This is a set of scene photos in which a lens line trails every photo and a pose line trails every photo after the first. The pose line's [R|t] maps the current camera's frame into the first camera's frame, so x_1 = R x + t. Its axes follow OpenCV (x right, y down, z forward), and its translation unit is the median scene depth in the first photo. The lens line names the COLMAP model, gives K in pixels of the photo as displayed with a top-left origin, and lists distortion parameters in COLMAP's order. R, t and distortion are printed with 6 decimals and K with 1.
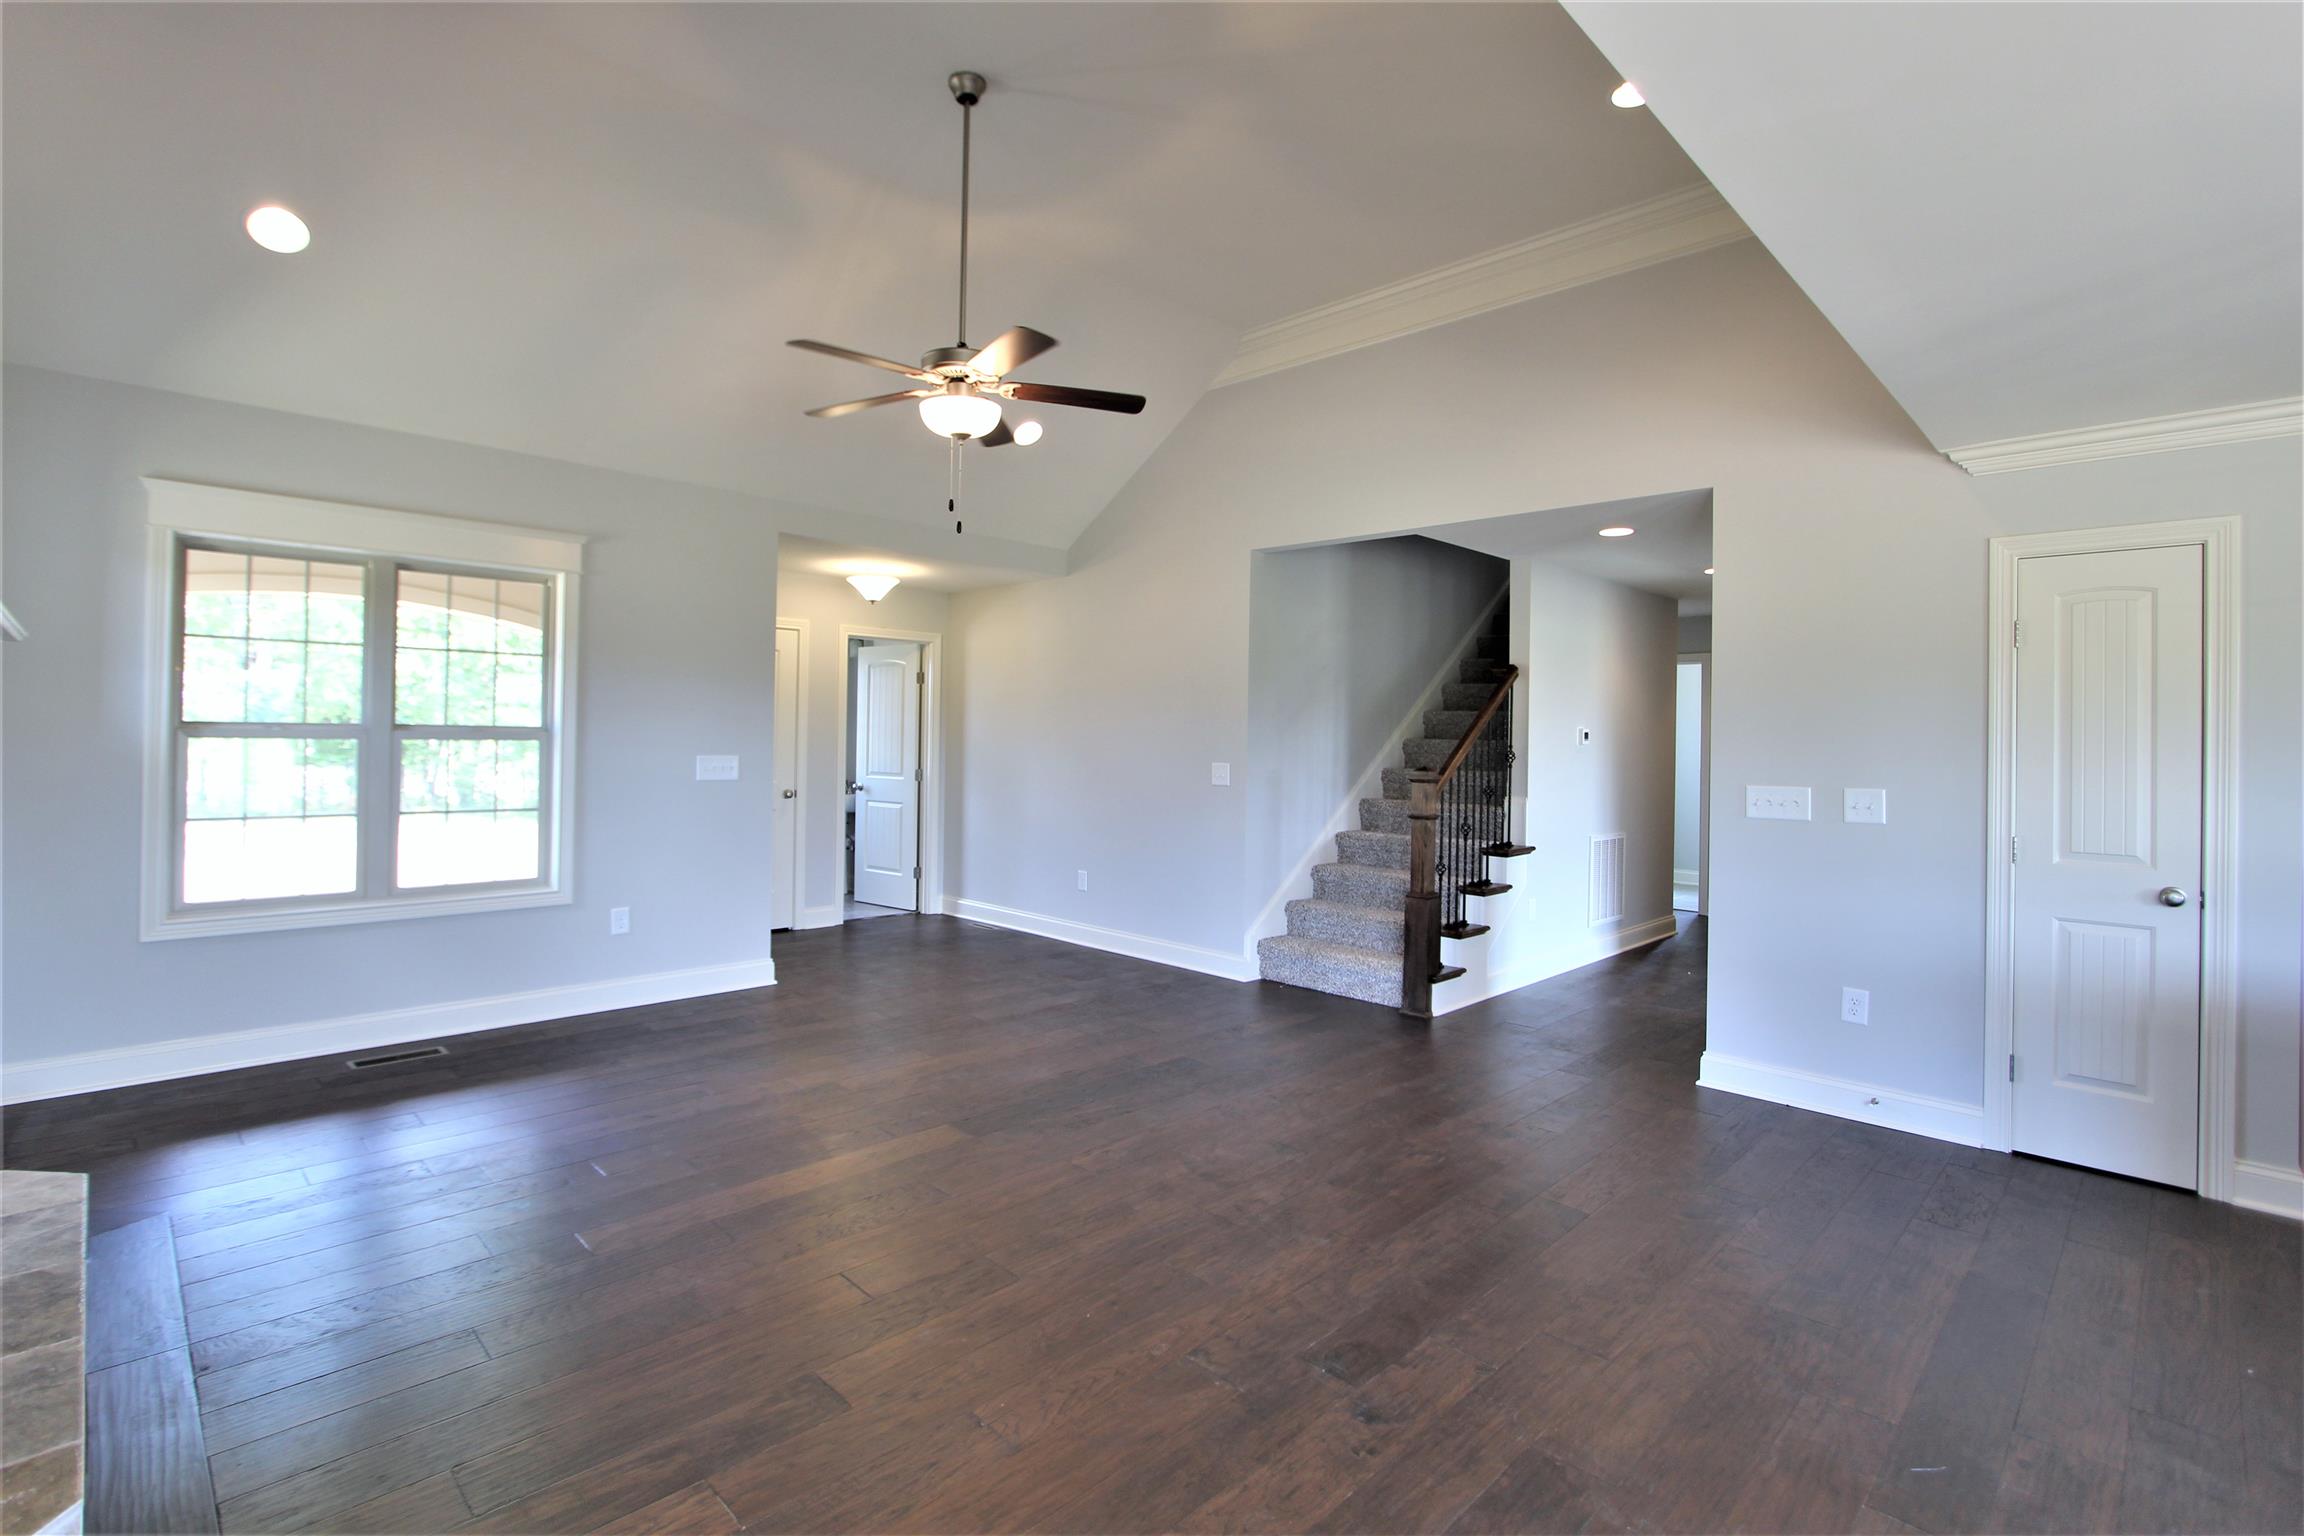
lens RADIAL K [[1063.7, 0, 1116.3], [0, 1063.7, 728.5], [0, 0, 1]] dist [-0.016733, 0.002254]
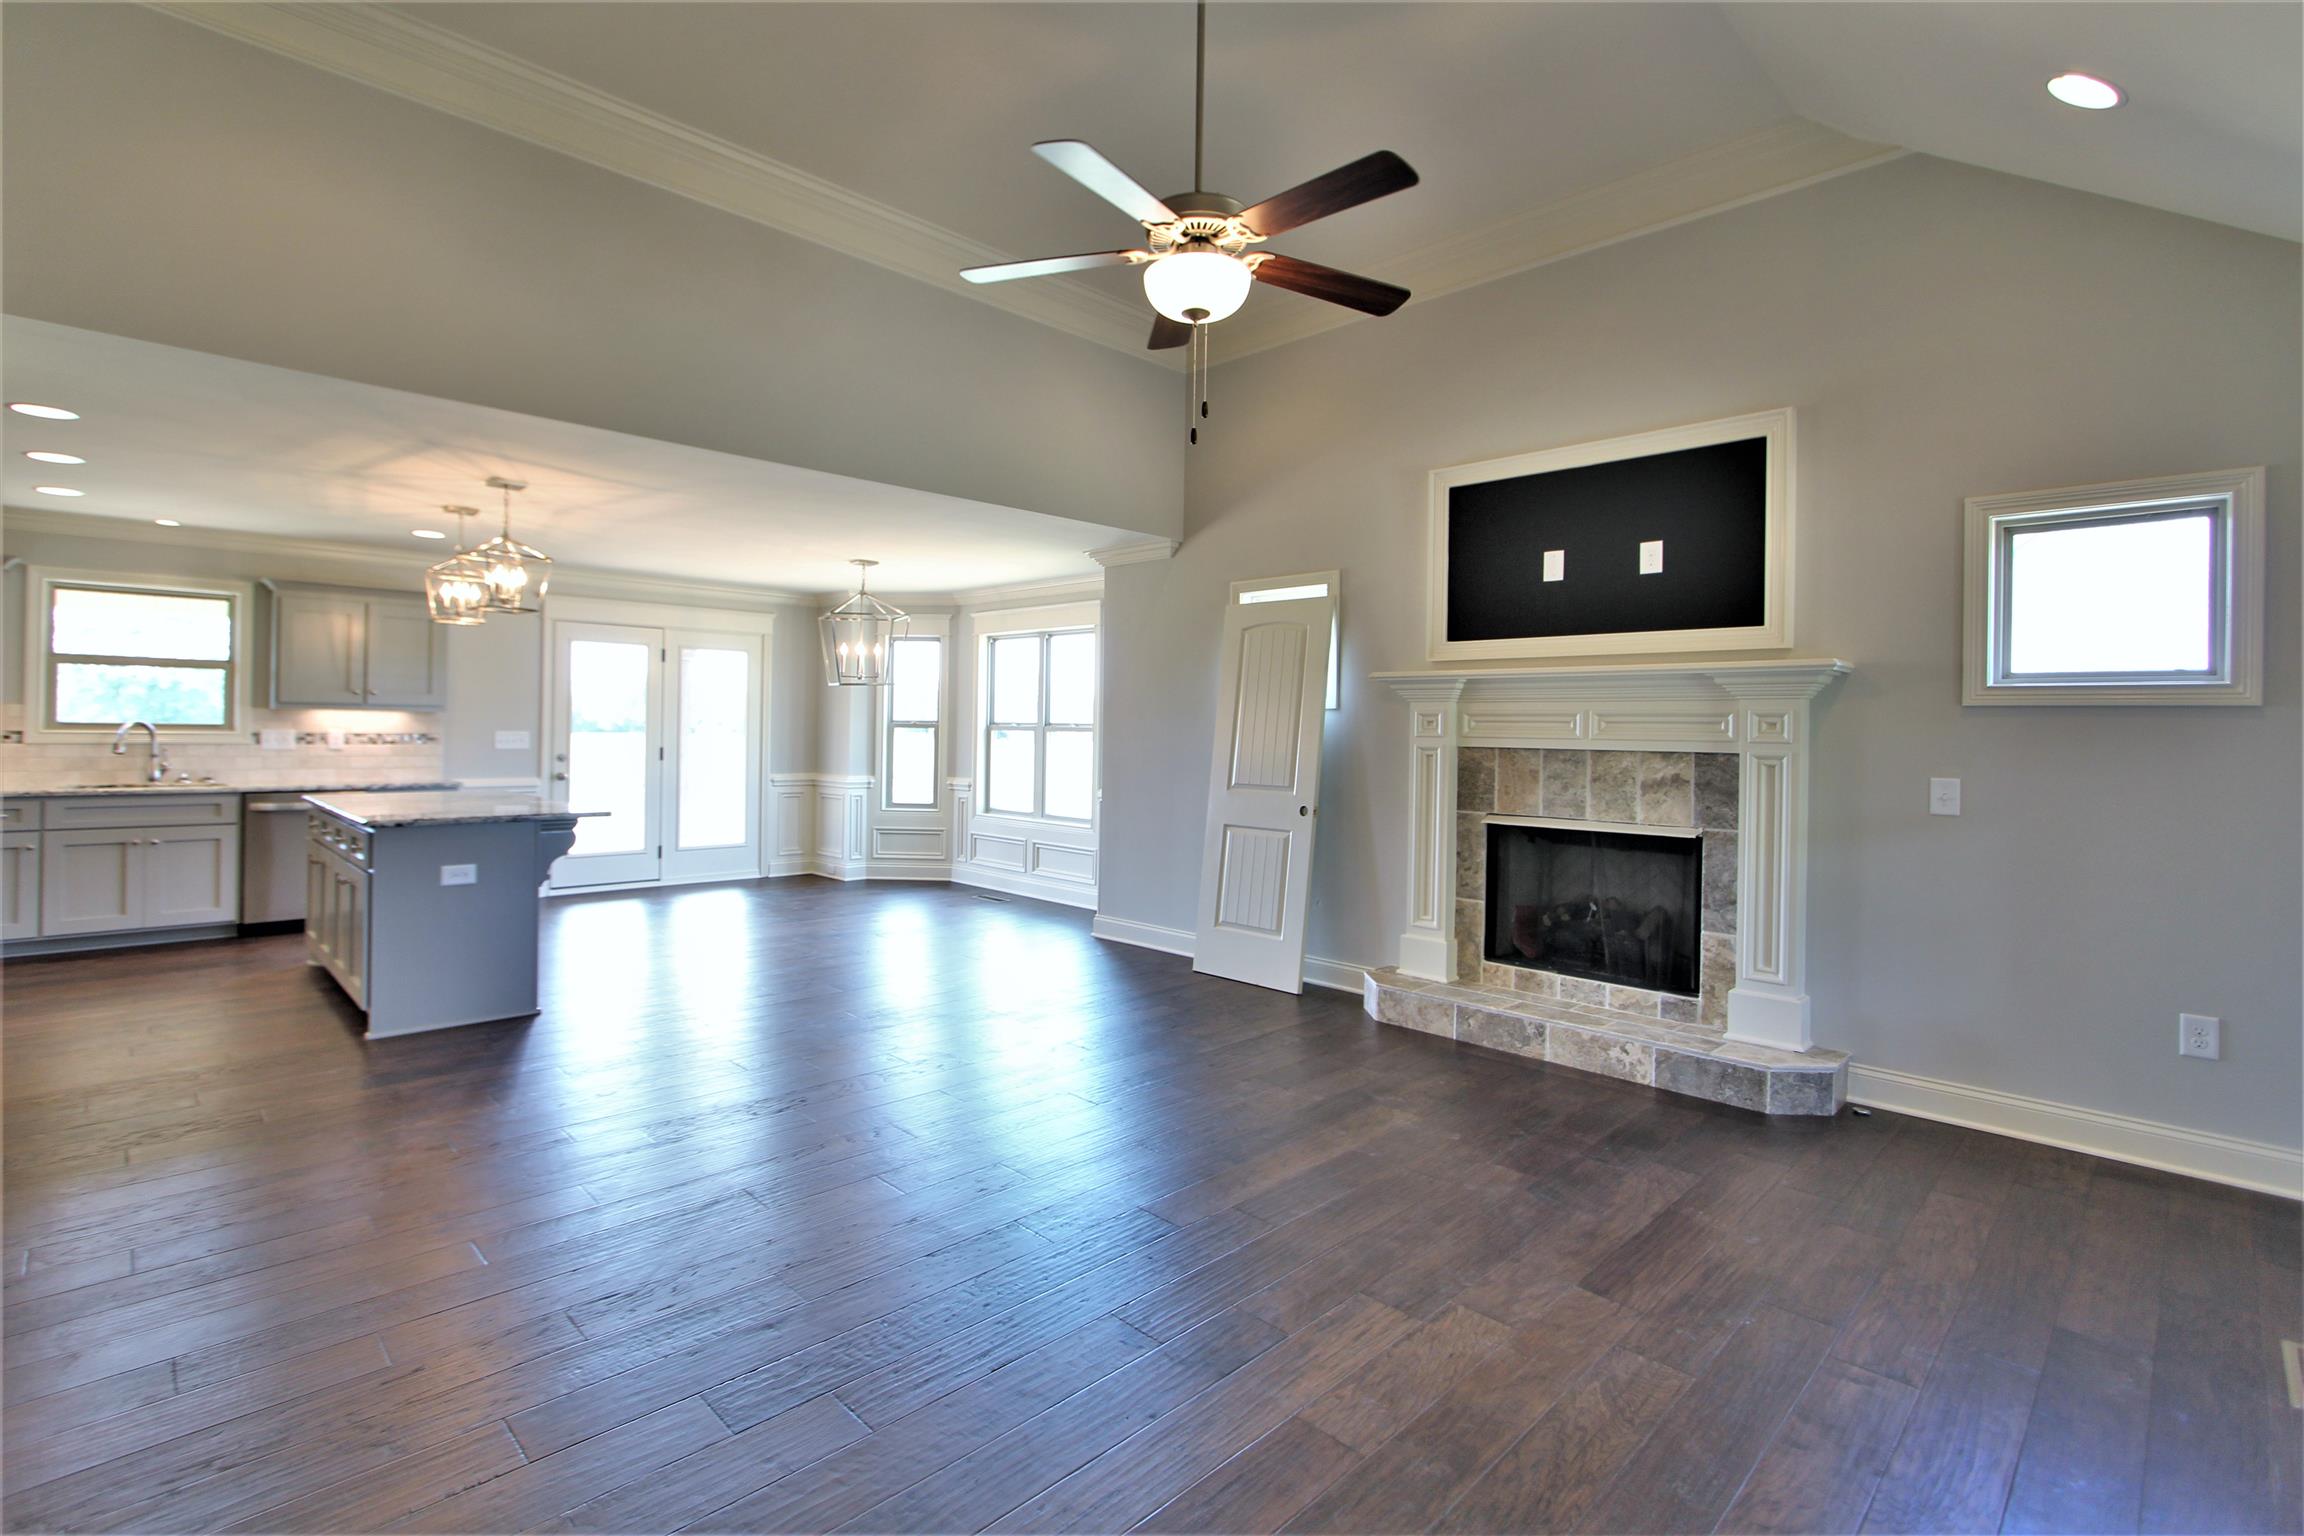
lens RADIAL K [[1063.7, 0, 1117.4], [0, 1063.7, 722.1], [0, 0, 1]] dist [-0.016733, 0.002254]
pose [[-0.999327, -0.034258, 0.013139, -0.087713], [-0.034431, 0.999320, -0.013165, 0.019442], [-0.012679, -0.013609, -0.999827, 1.387682]]
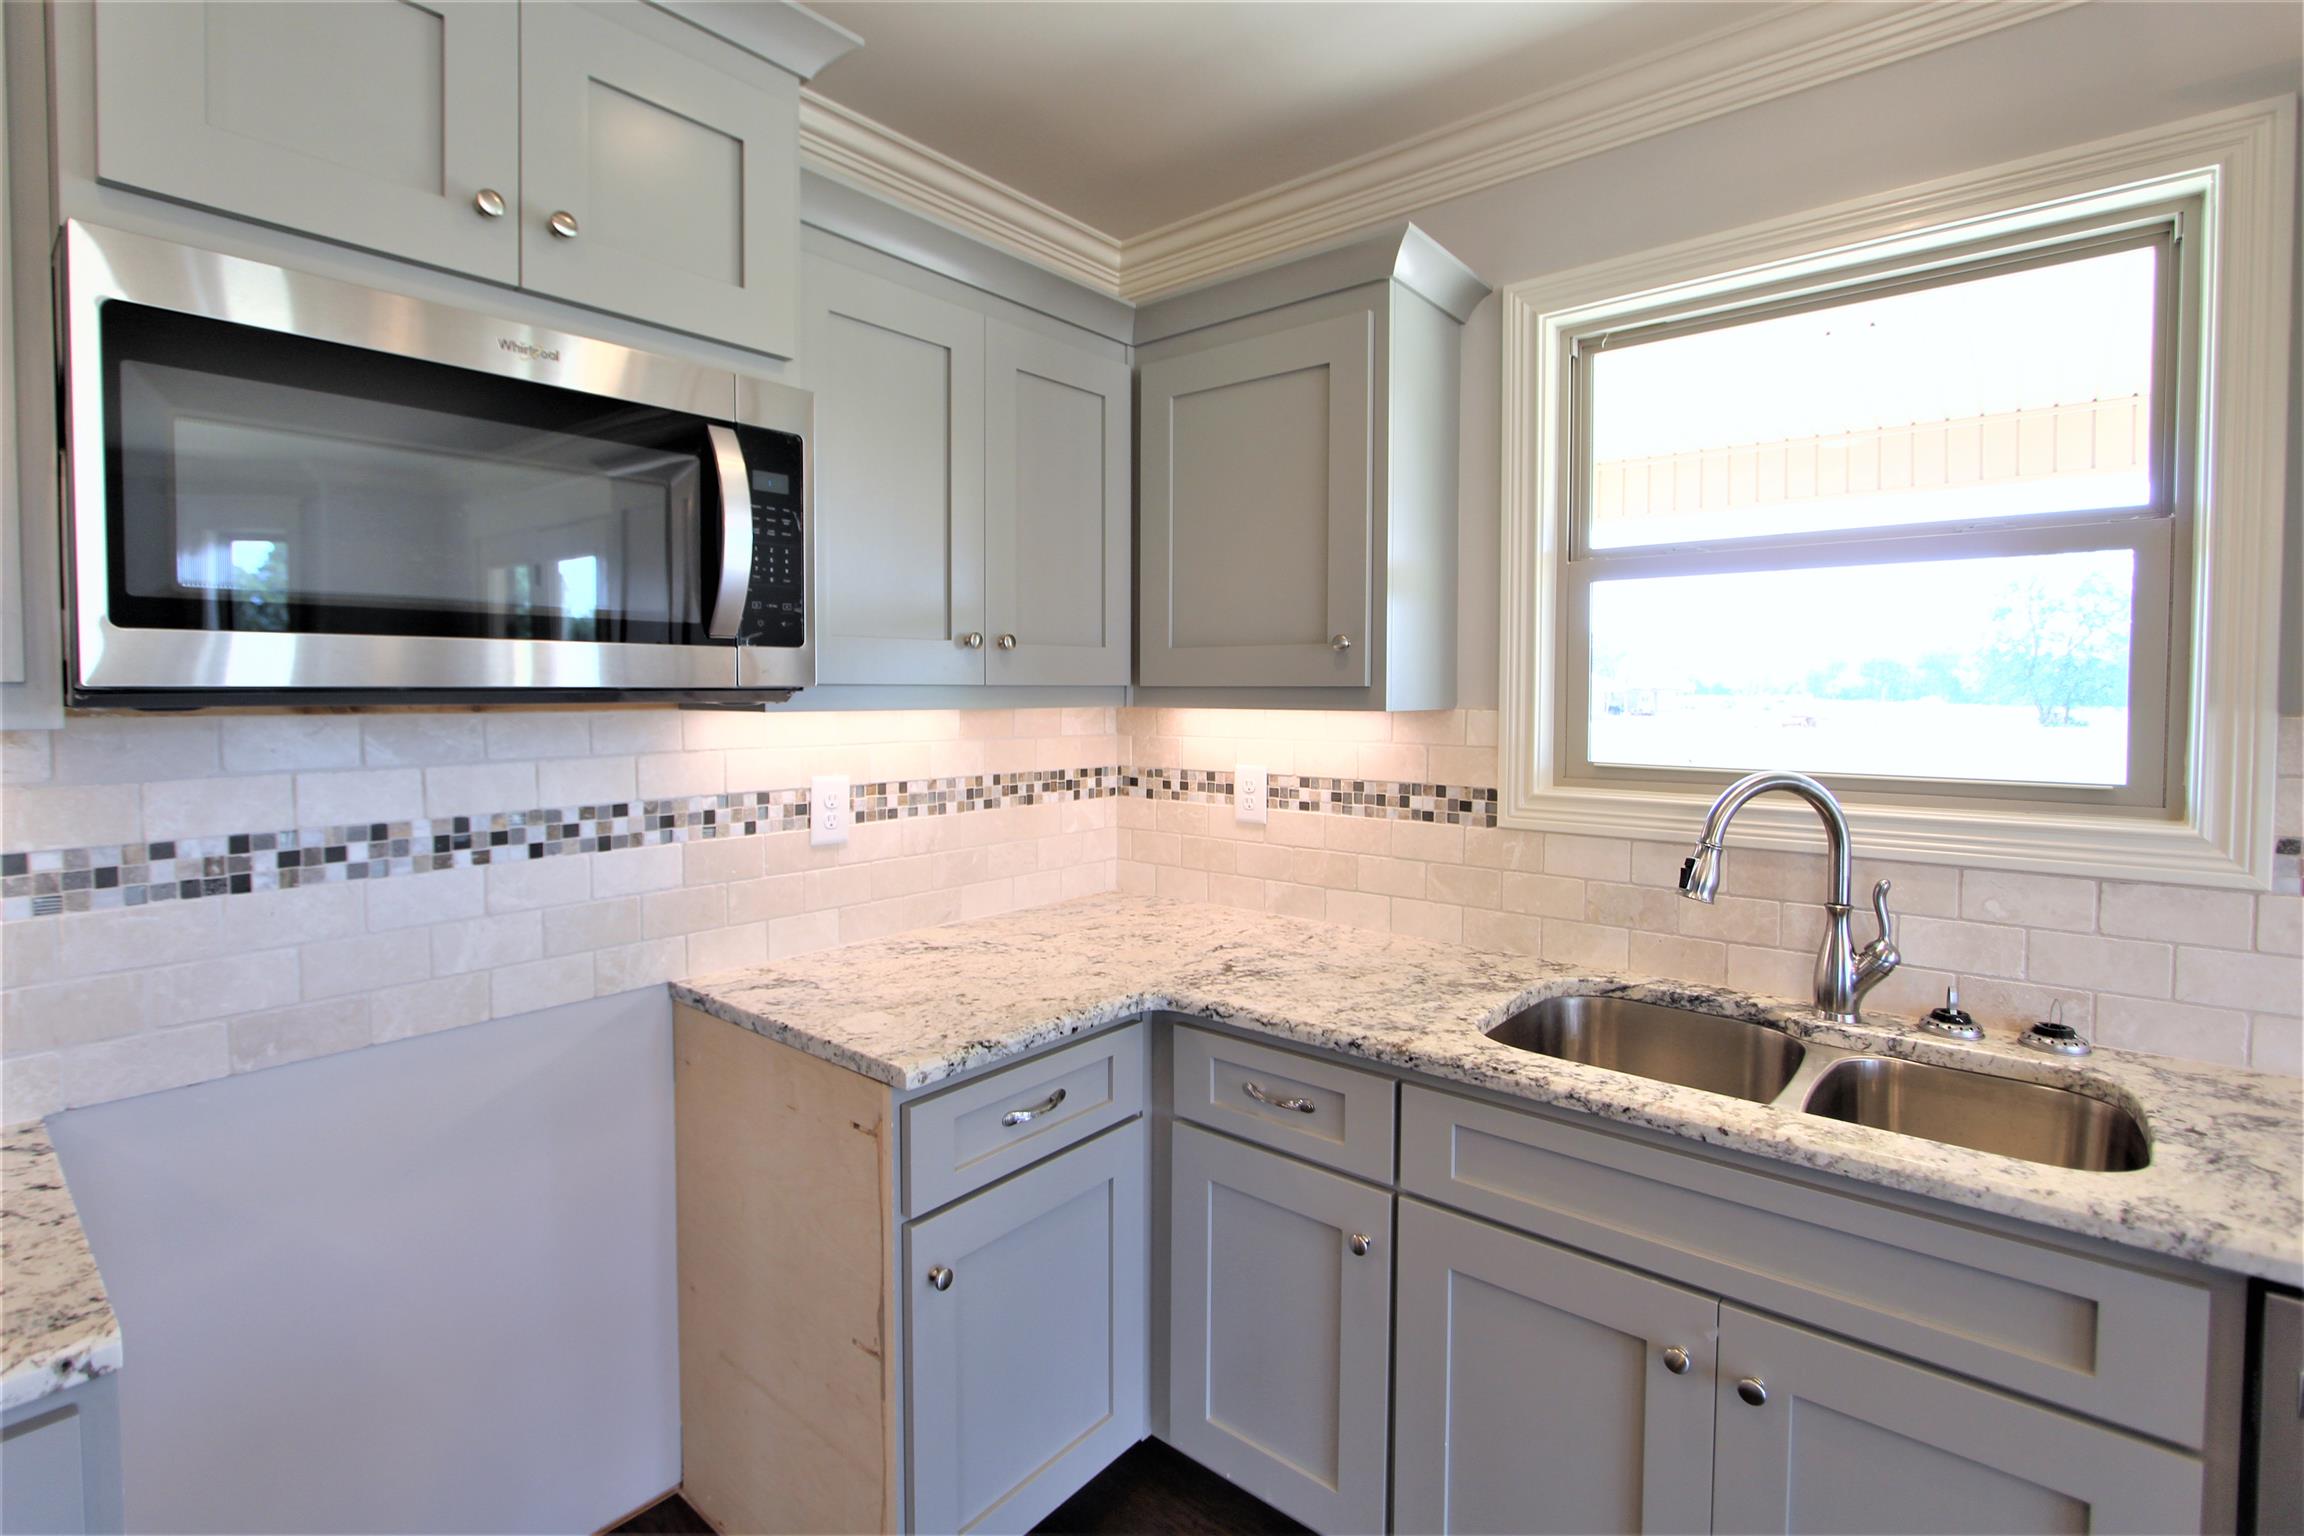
lens RADIAL K [[1063.7, 0, 1116.0], [0, 1063.7, 720.1], [0, 0, 1]] dist [-0.016733, 0.002254]
pose [[-0.076815, -0.045139, 0.996023, 0.849519], [-0.008133, 0.998970, 0.044645, 0.012899], [-0.997012, -0.004671, -0.077103, 0.309019]]
